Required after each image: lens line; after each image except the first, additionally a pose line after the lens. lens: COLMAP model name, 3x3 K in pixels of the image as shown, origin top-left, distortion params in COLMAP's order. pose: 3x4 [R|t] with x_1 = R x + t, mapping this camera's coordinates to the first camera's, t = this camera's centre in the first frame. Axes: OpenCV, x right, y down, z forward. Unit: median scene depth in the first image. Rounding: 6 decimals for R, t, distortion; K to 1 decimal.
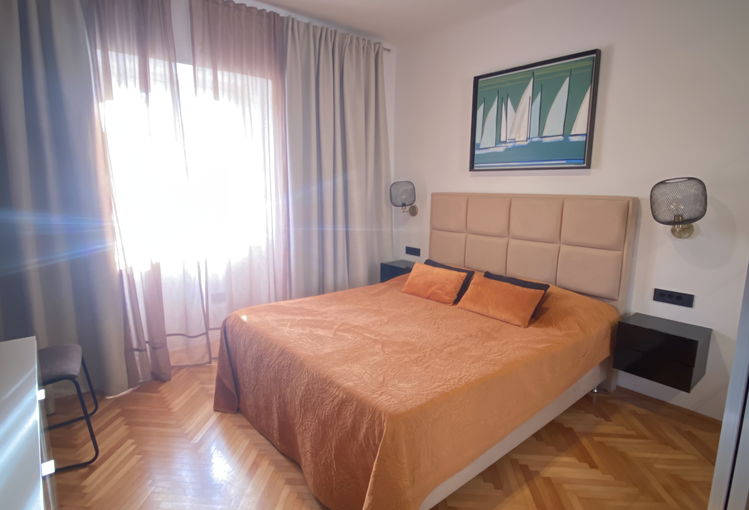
lens RADIAL K [[375.3, 0, 374.5], [0, 375.3, 255.0], [0, 0, 1]] dist [0.000432, -0.000102]
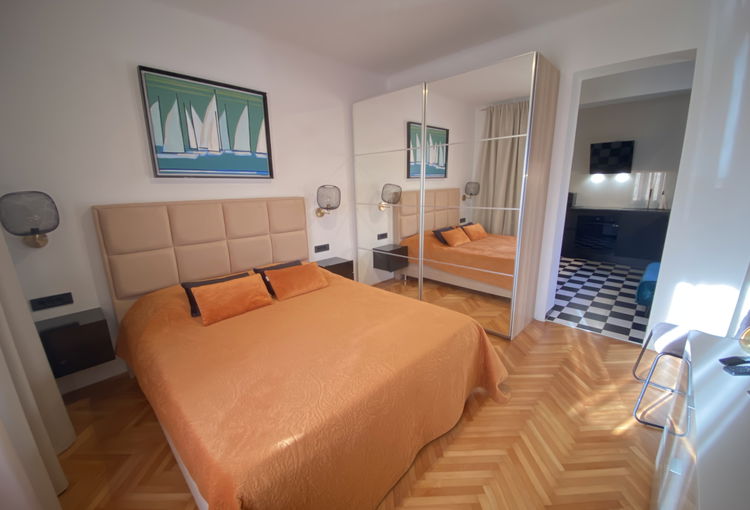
lens RADIAL K [[294.9, 0, 375.0], [0, 294.9, 255.0], [0, 0, 1]] dist [0.000421, -0.000100]
pose [[-0.086458, -0.222704, 0.971045, -0.550576], [0.213070, 0.948008, 0.236392, -0.120138], [-0.973204, 0.227339, -0.034511, 0.642273]]
